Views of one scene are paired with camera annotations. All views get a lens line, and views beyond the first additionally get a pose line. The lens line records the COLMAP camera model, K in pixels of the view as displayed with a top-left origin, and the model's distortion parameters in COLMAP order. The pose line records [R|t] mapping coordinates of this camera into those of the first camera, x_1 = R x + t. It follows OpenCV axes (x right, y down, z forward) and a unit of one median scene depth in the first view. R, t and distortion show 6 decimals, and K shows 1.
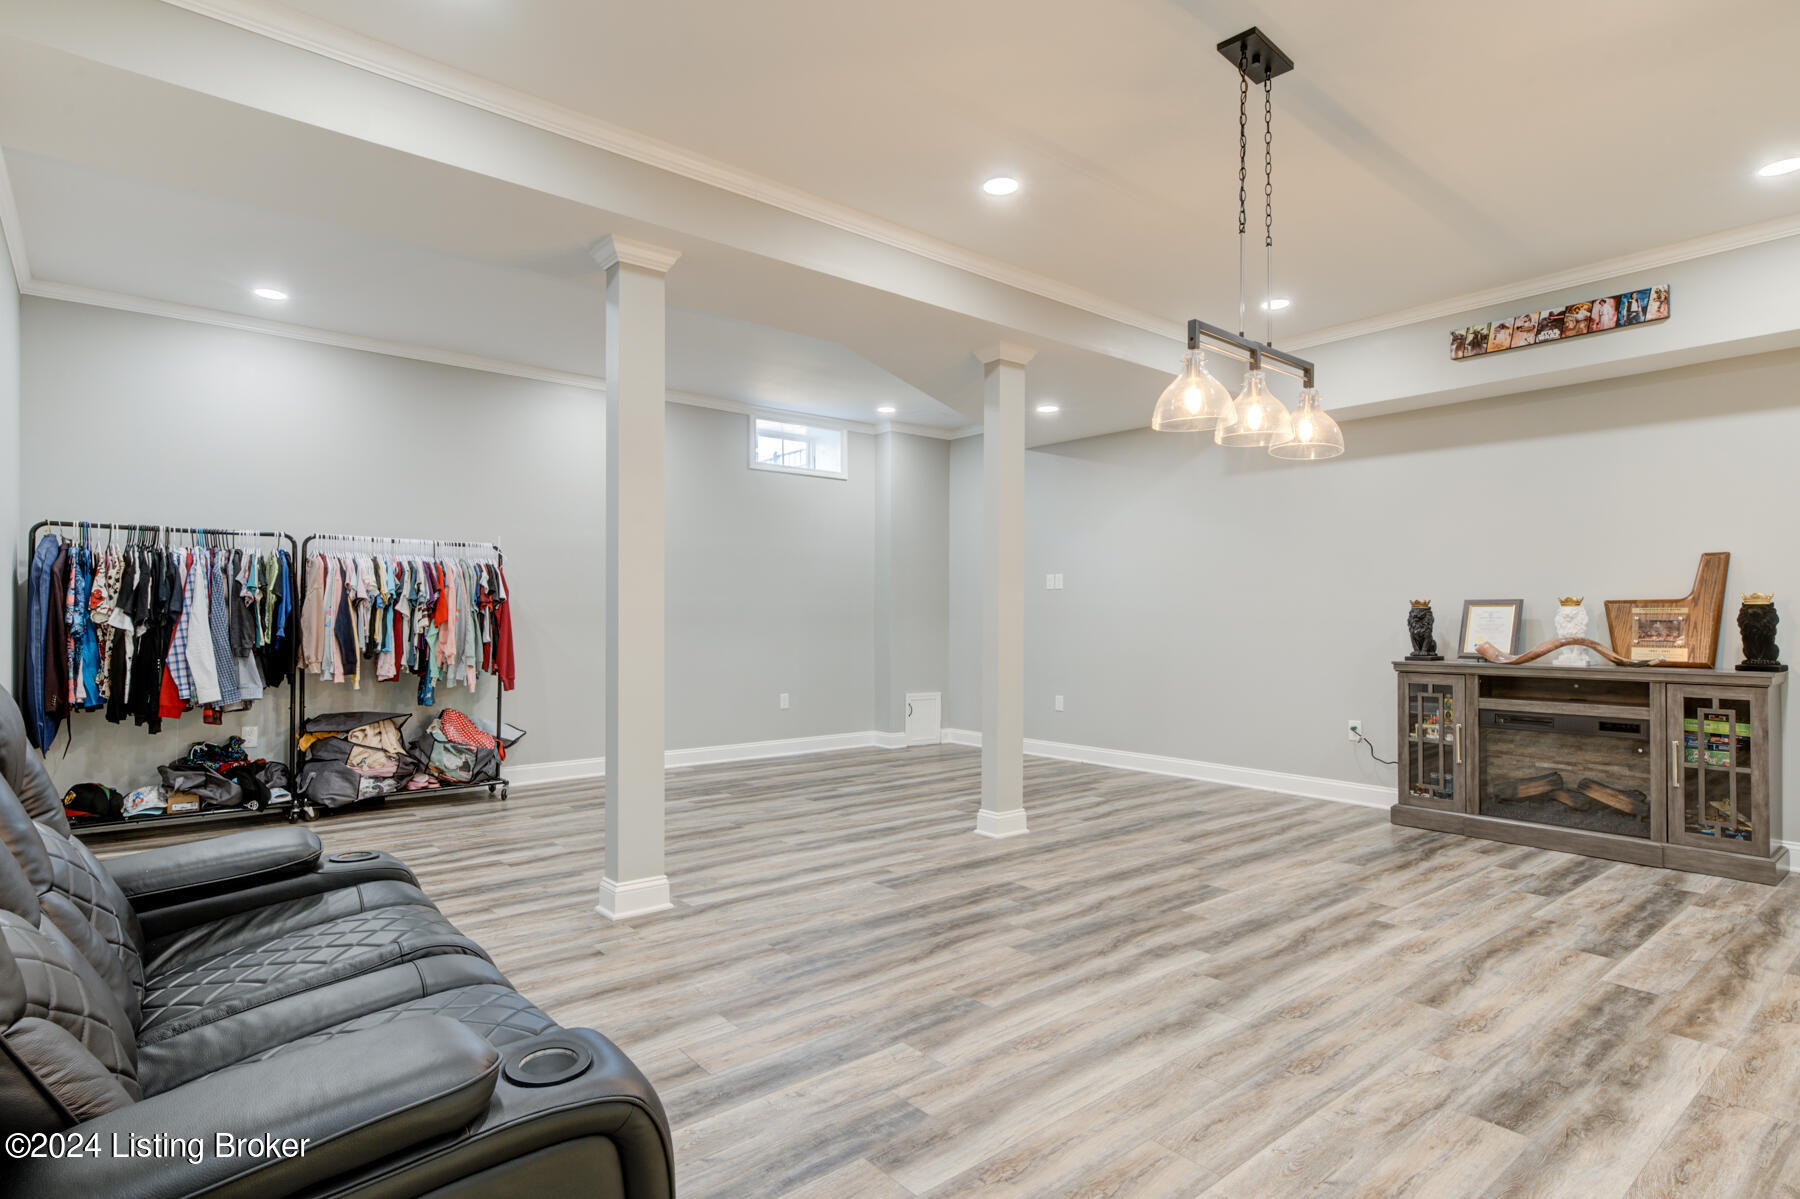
lens RADIAL K [[972.9, 0, 907.3], [0, 972.9, 596.9], [0, 0, 1]] dist [0.005241, 0.002484]
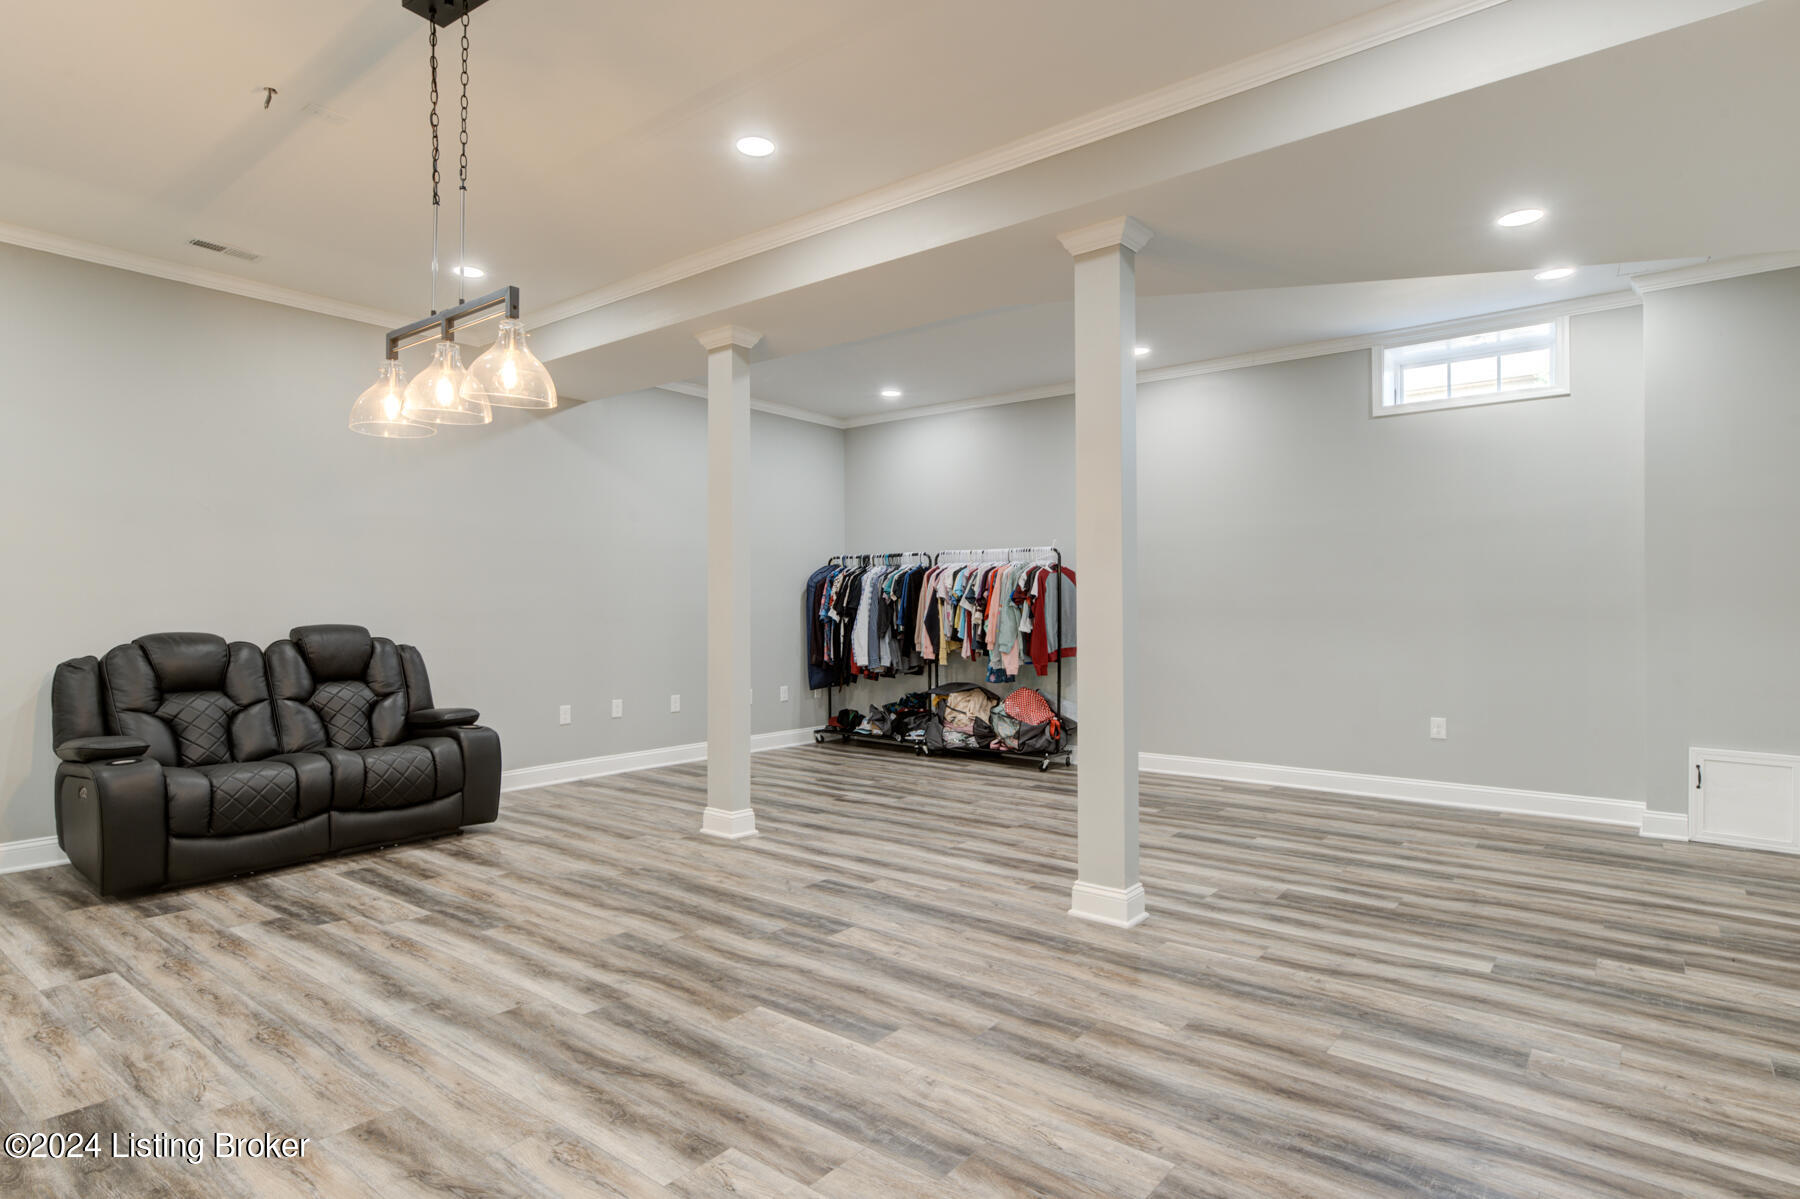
lens RADIAL K [[972.9, 0, 909.4], [0, 972.9, 595.3], [0, 0, 1]] dist [0.005241, 0.002484]
pose [[0.175506, -0.016150, -0.984346, 1.059953], [0.020765, 0.999704, -0.012700, 0.020560], [0.984259, -0.018211, 0.175789, 1.008423]]
